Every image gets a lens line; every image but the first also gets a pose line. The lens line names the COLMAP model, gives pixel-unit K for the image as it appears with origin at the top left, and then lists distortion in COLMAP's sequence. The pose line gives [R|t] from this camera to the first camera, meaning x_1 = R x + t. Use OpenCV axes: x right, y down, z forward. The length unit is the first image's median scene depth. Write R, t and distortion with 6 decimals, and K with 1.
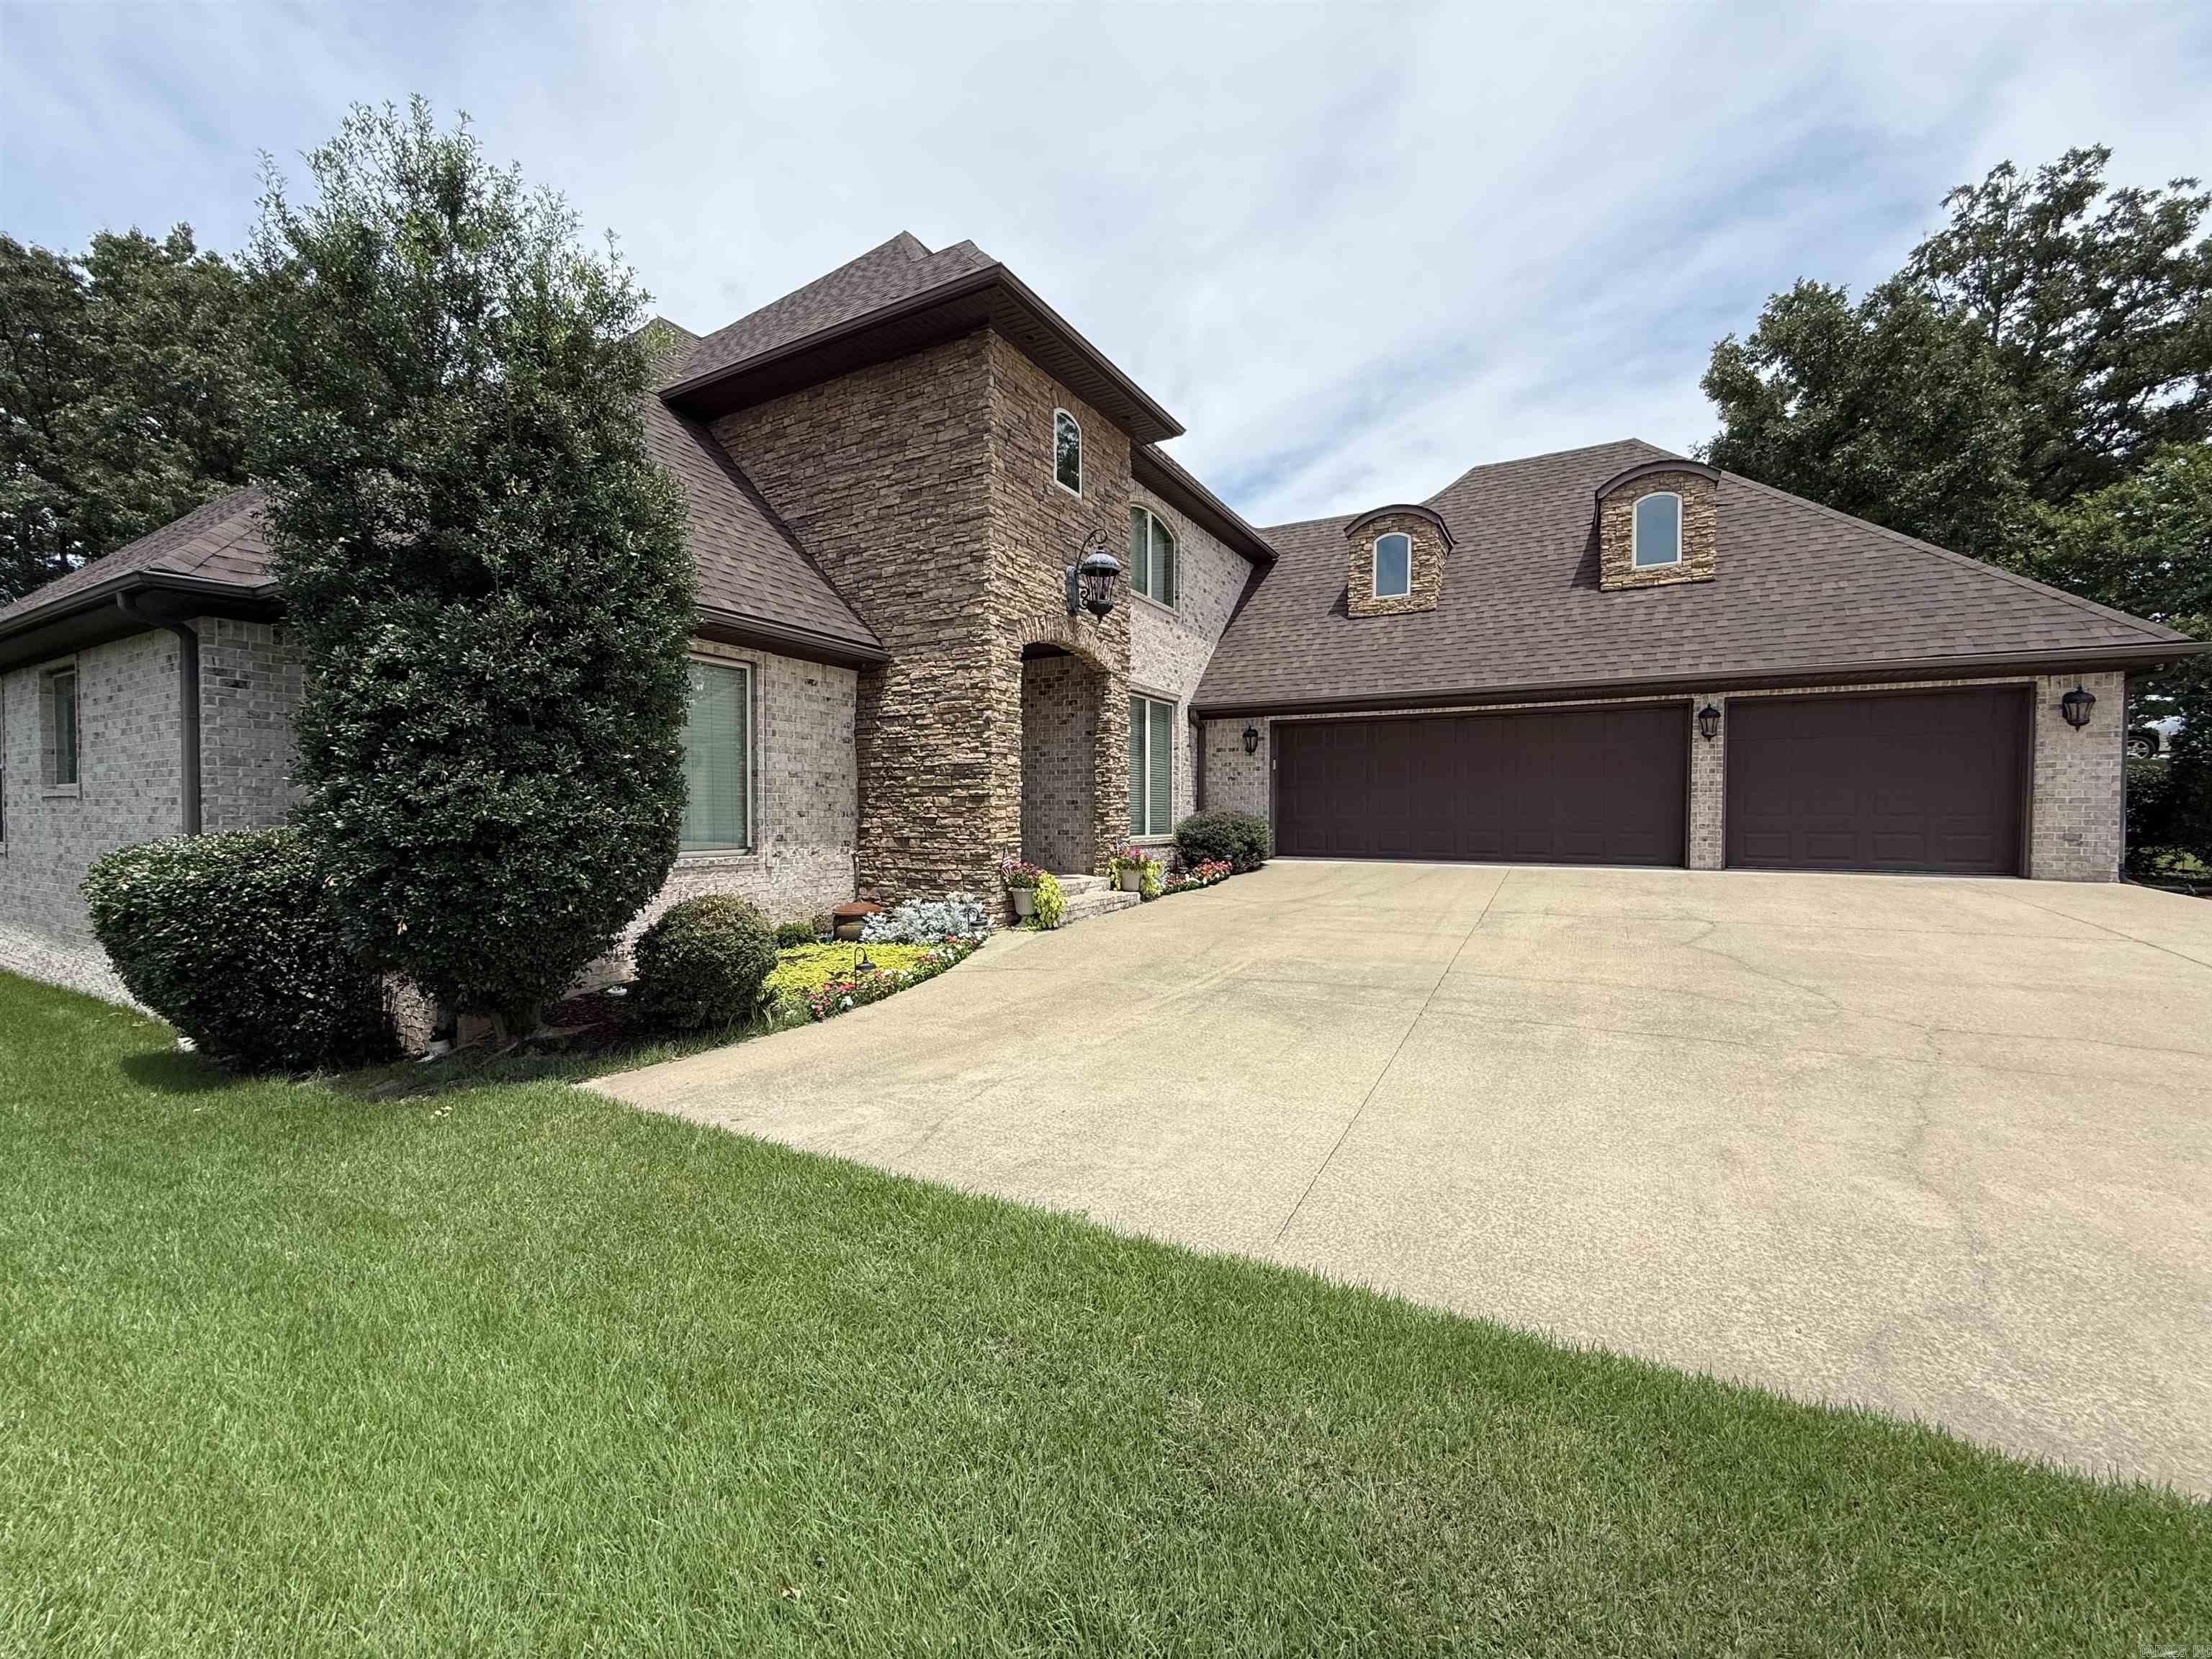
lens RADIAL K [[890.1, 0, 1105.5], [0, 890.1, 833.0], [0, 0, 1]] dist [0.006991, 0.000357]
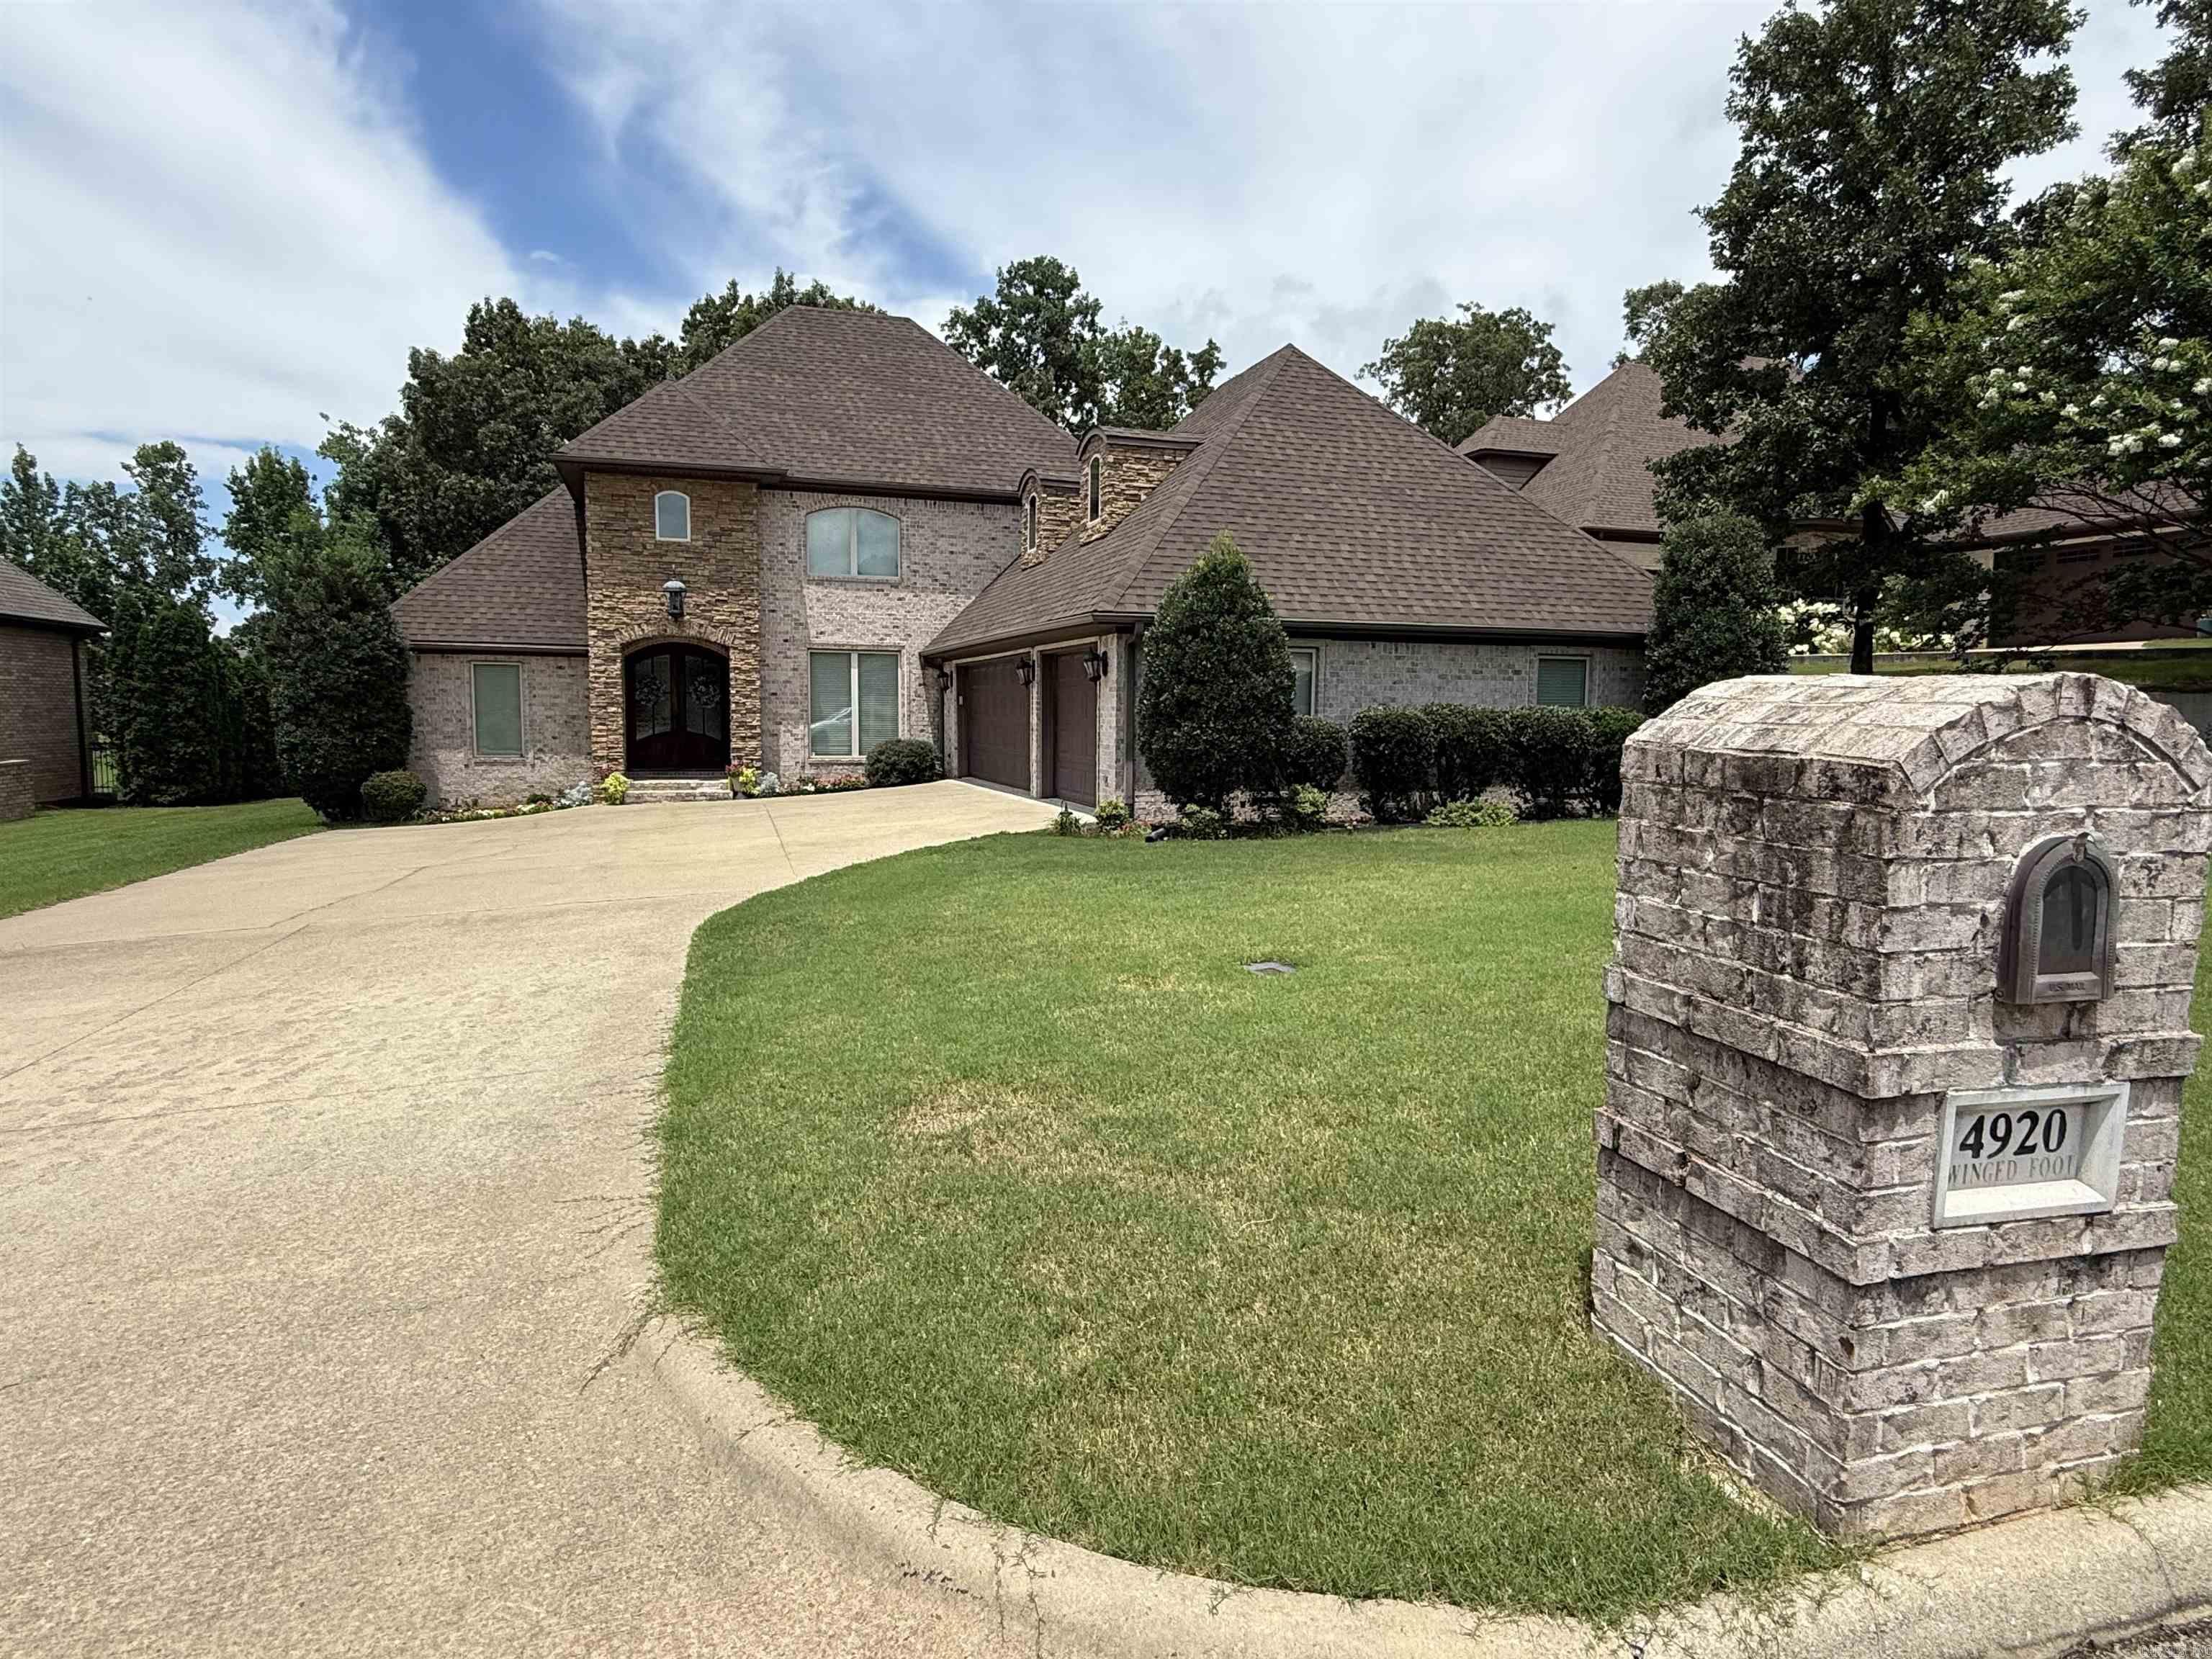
lens RADIAL K [[1231.4, 0, 1105.3], [0, 1231.4, 831.3], [0, 0, 1]] dist [0.002157, -0.000042]
pose [[0.756693, 0.070760, -0.649930, 2.192641], [-0.024323, 0.996484, 0.080172, -0.059039], [0.653318, -0.044858, 0.755753, -0.221462]]
